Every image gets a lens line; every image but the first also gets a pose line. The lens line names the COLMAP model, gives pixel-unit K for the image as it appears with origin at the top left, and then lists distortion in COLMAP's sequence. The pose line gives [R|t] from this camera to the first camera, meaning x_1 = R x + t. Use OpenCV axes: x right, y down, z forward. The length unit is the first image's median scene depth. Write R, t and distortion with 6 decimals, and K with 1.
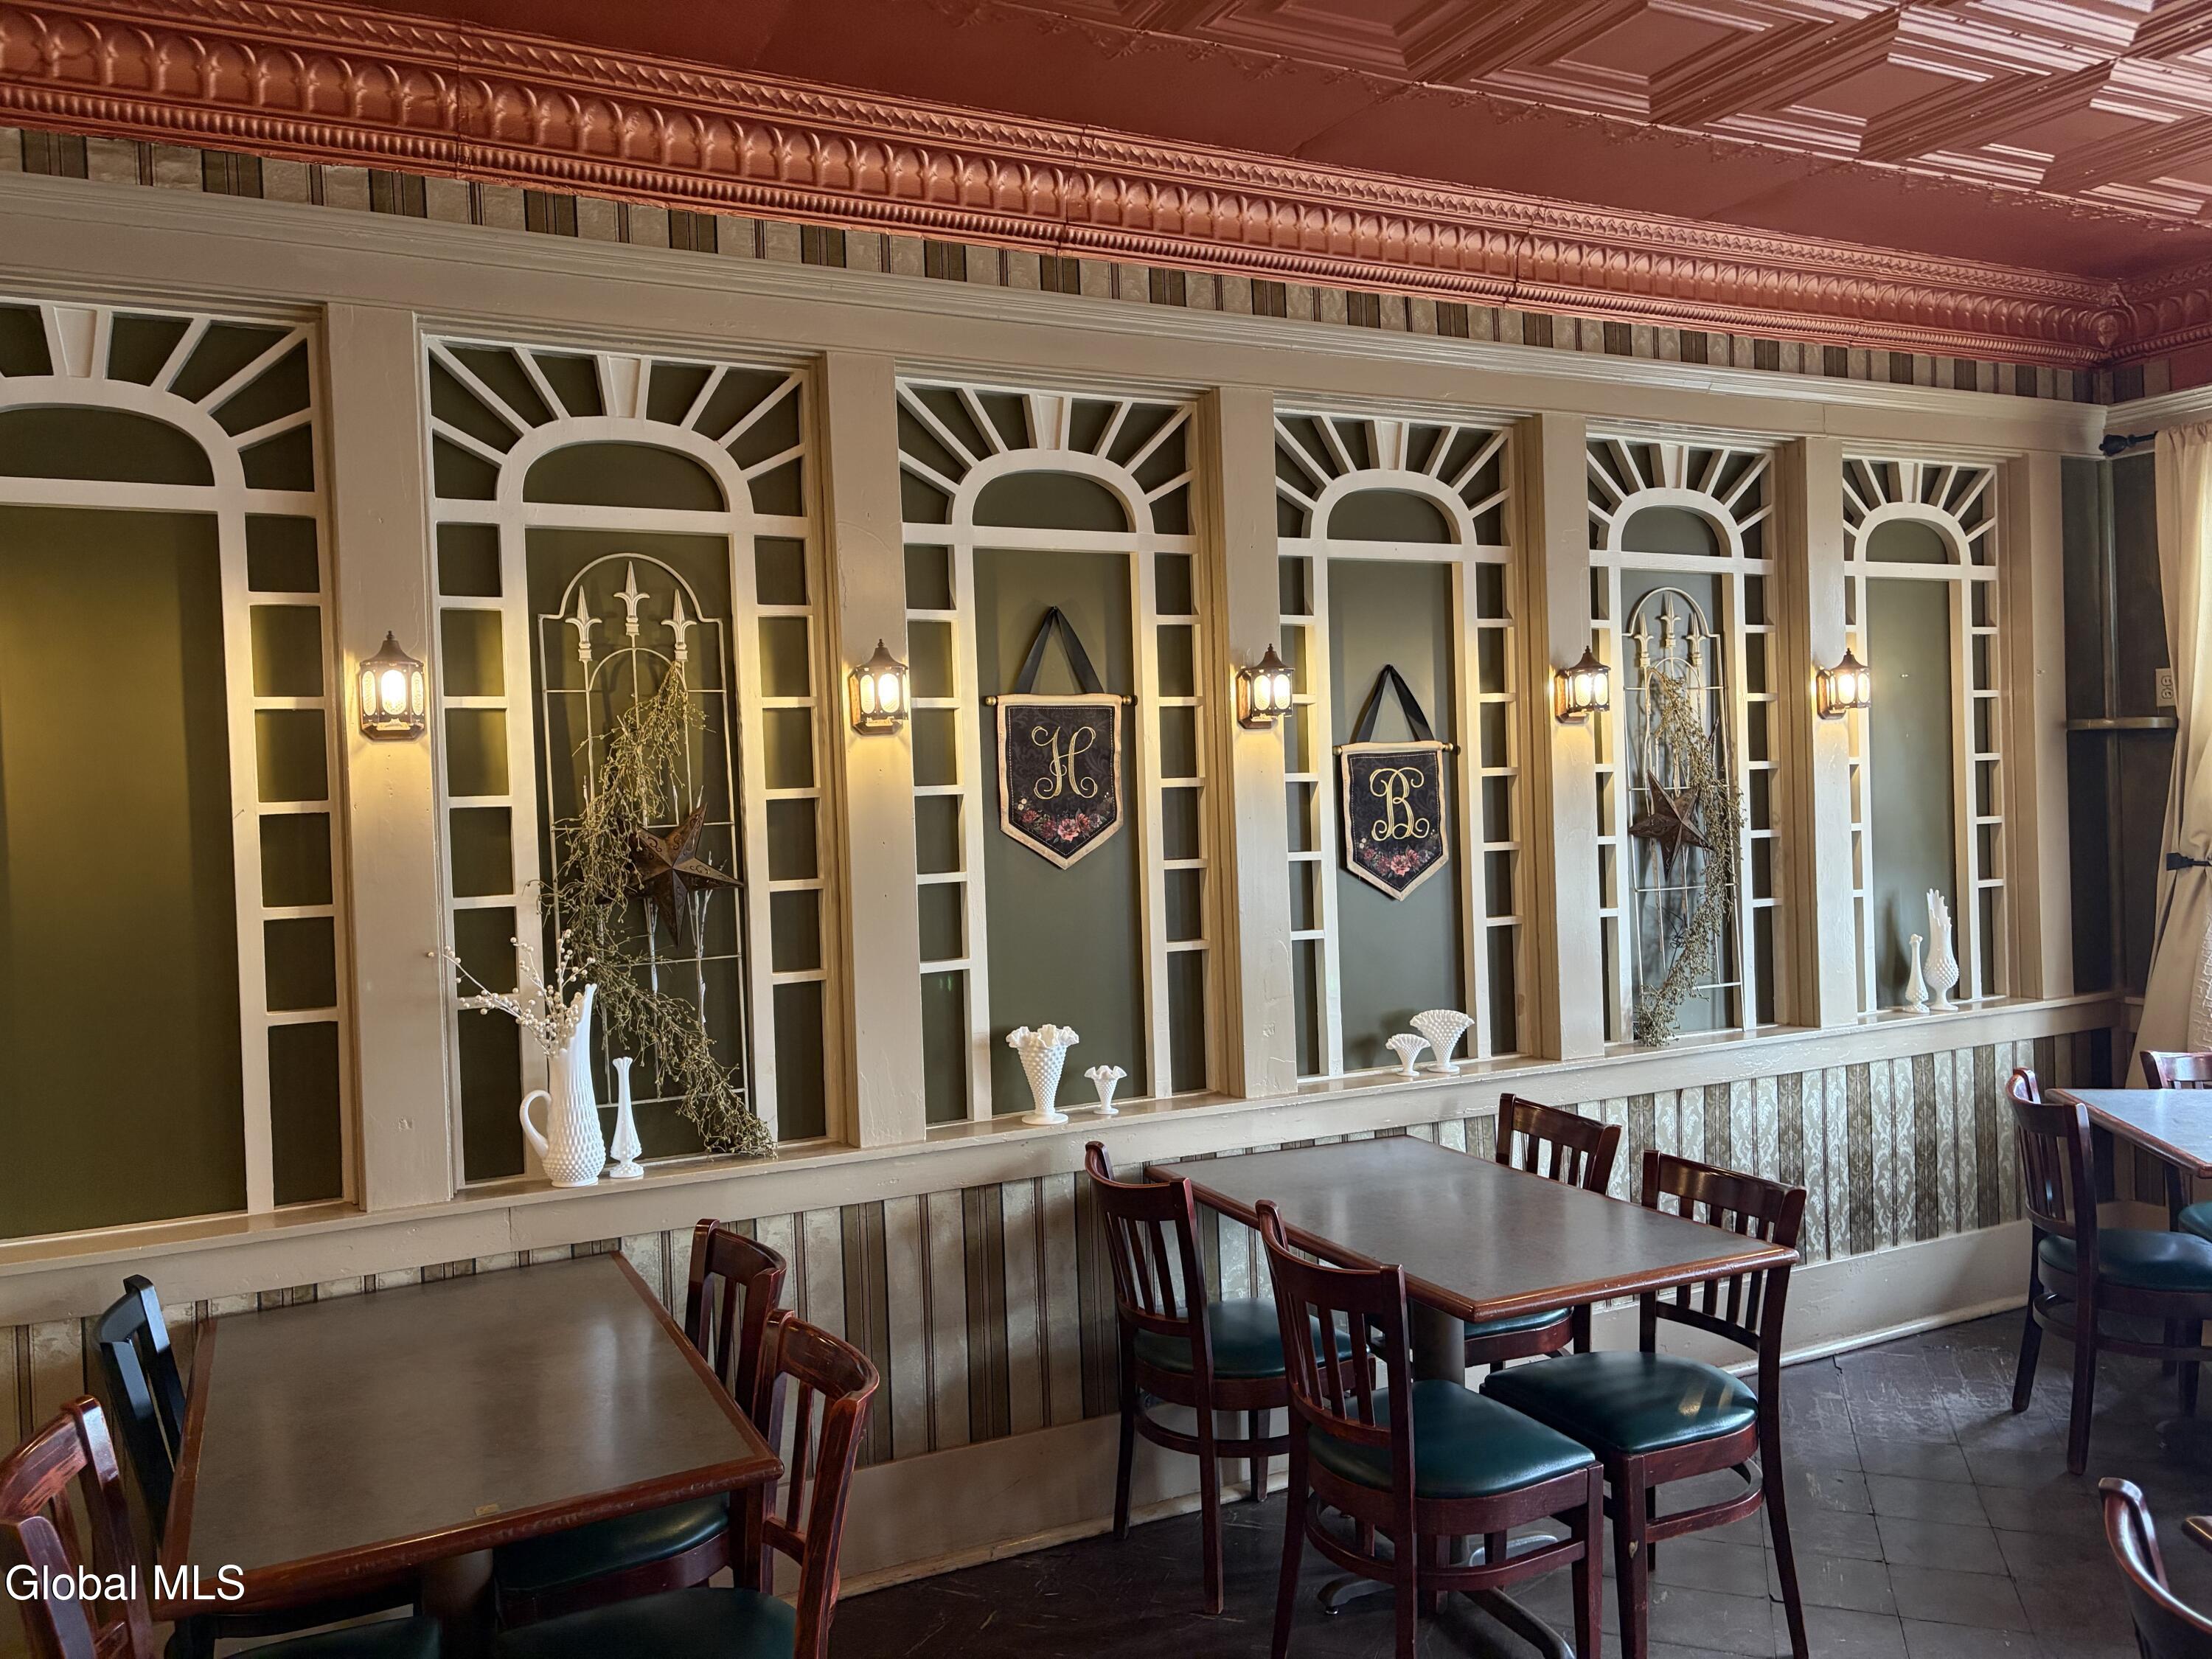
lens RADIAL K [[1682.9, 0, 1106.0], [0, 1682.9, 829.5], [0, 0, 1]] dist [0.061723, -0.072229]
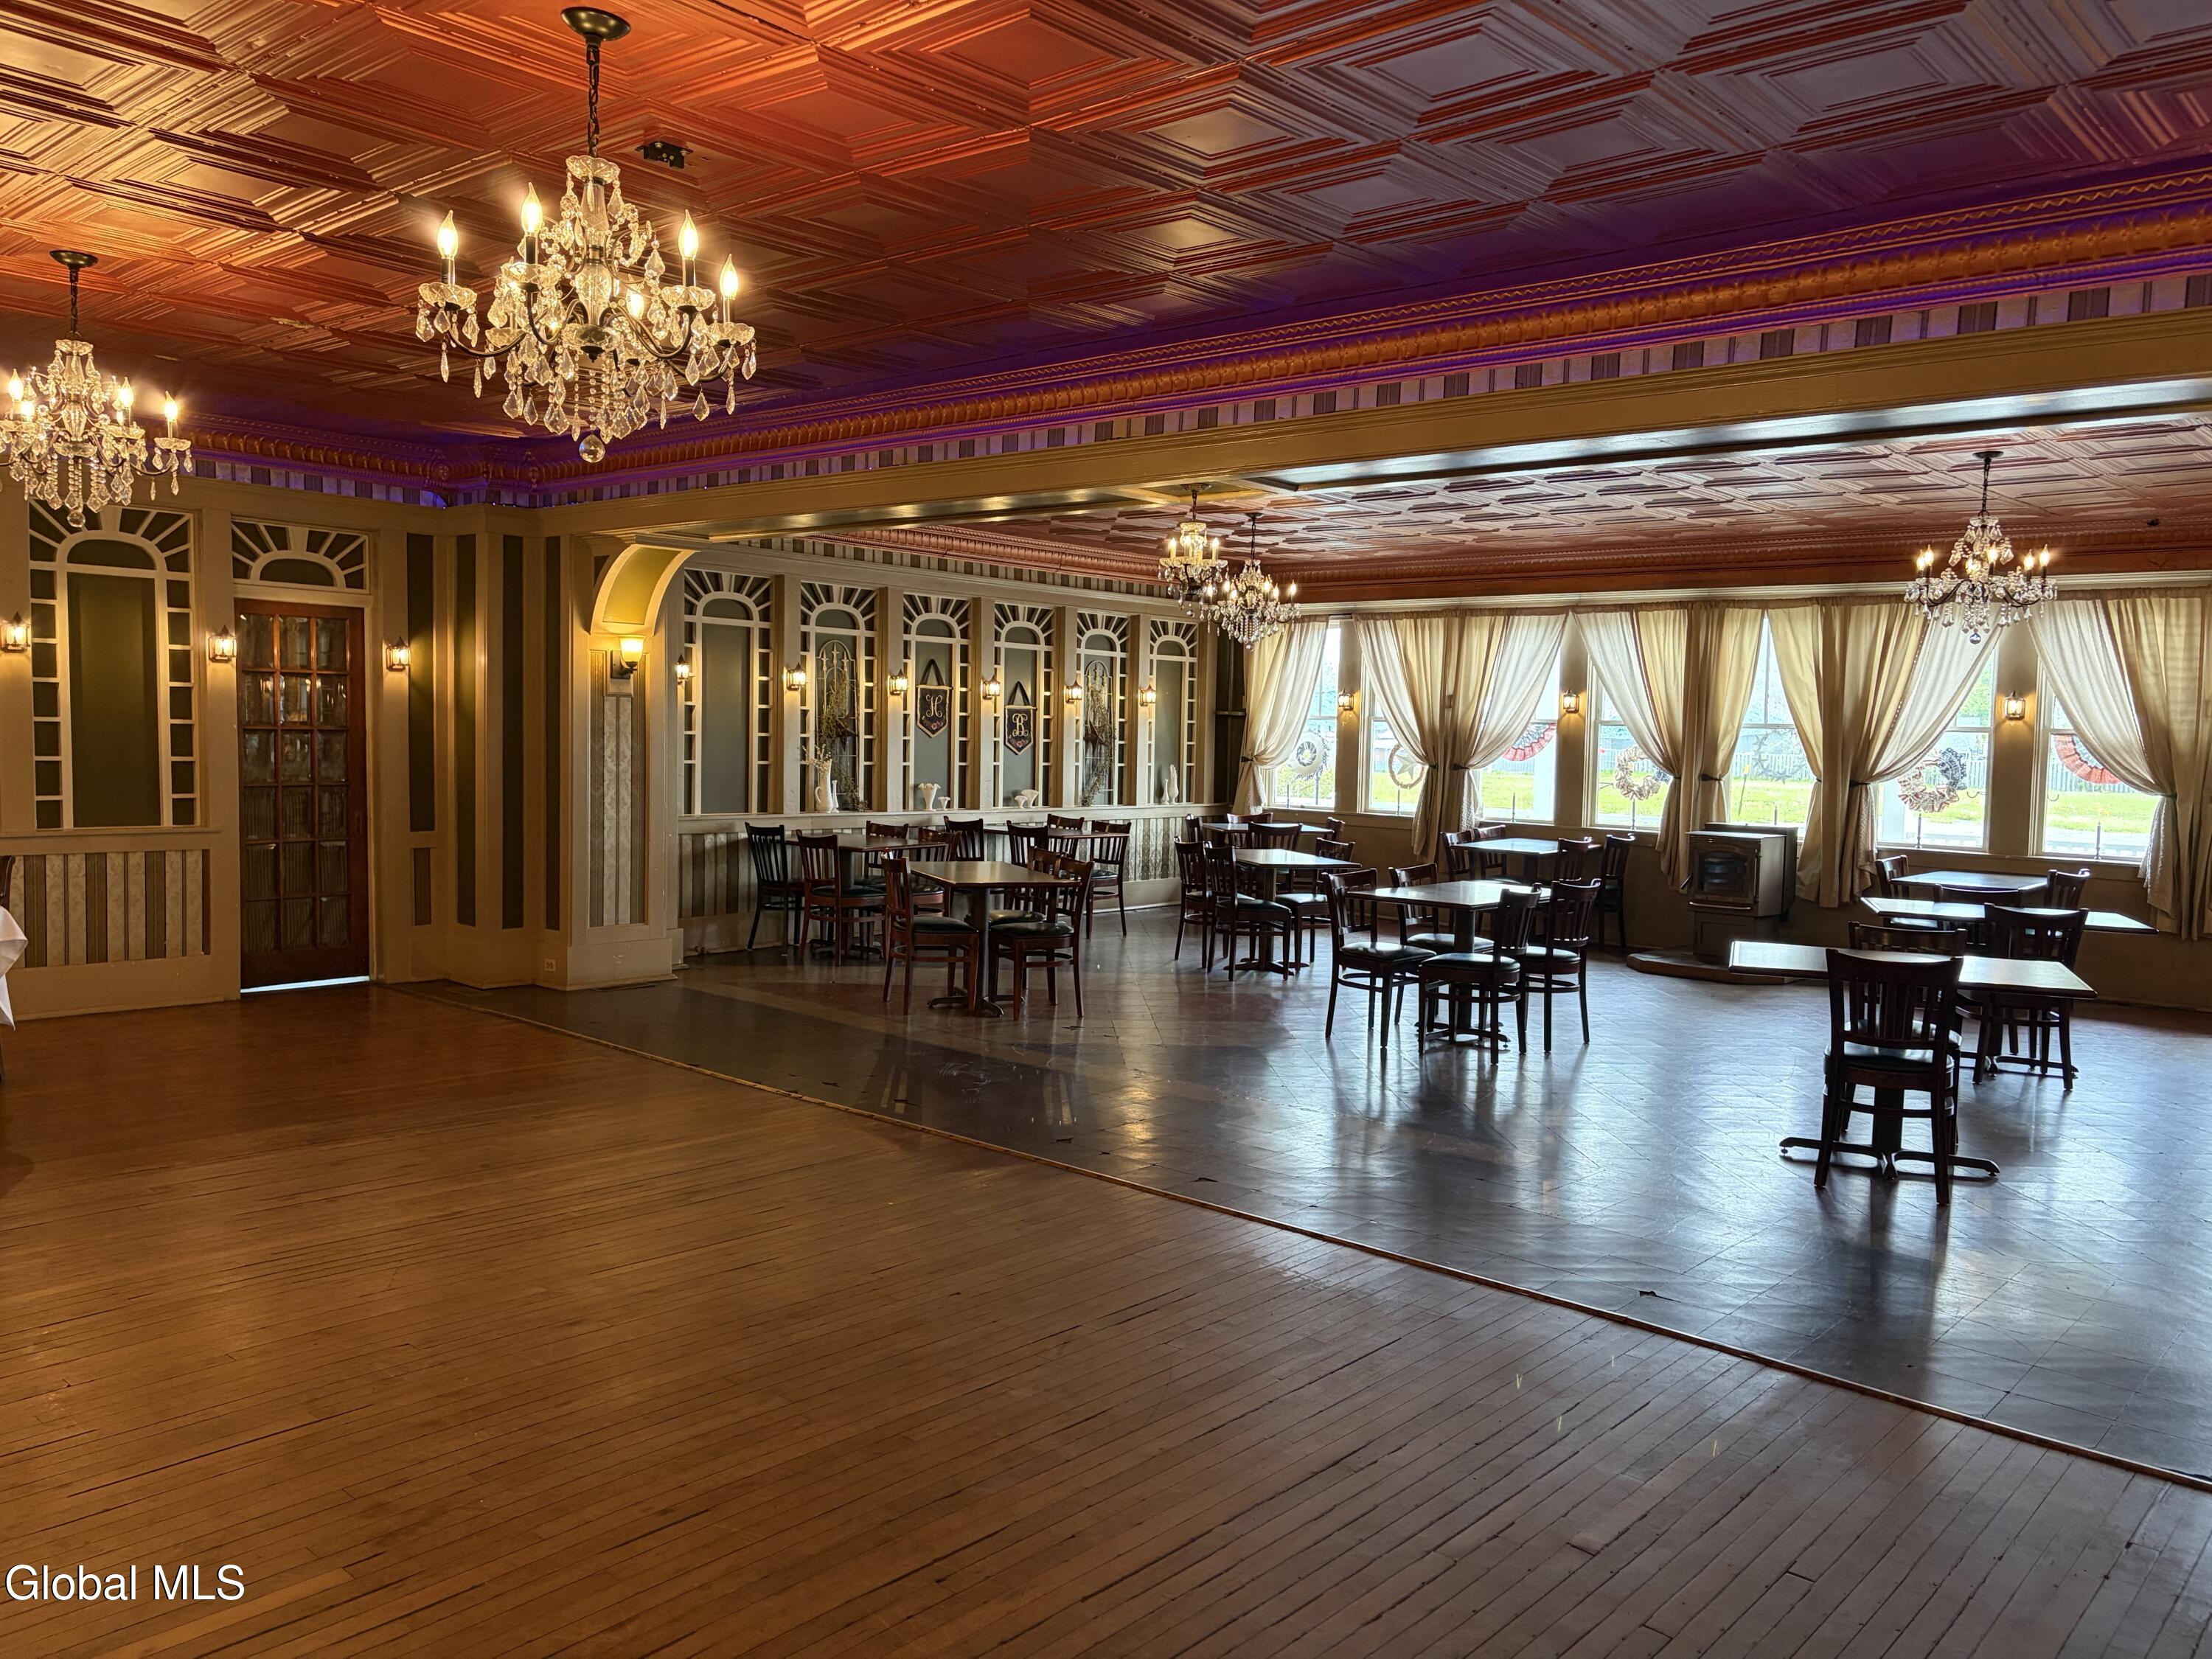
lens RADIAL K [[1682.9, 0, 1106.0], [0, 1682.9, 829.5], [0, 0, 1]] dist [0.061723, -0.072229]
pose [[0.929636, 0.030600, 0.367205, -0.784519], [-0.040664, 0.998979, 0.019702, 0.105655], [-0.366227, -0.033248, 0.929931, -1.901104]]
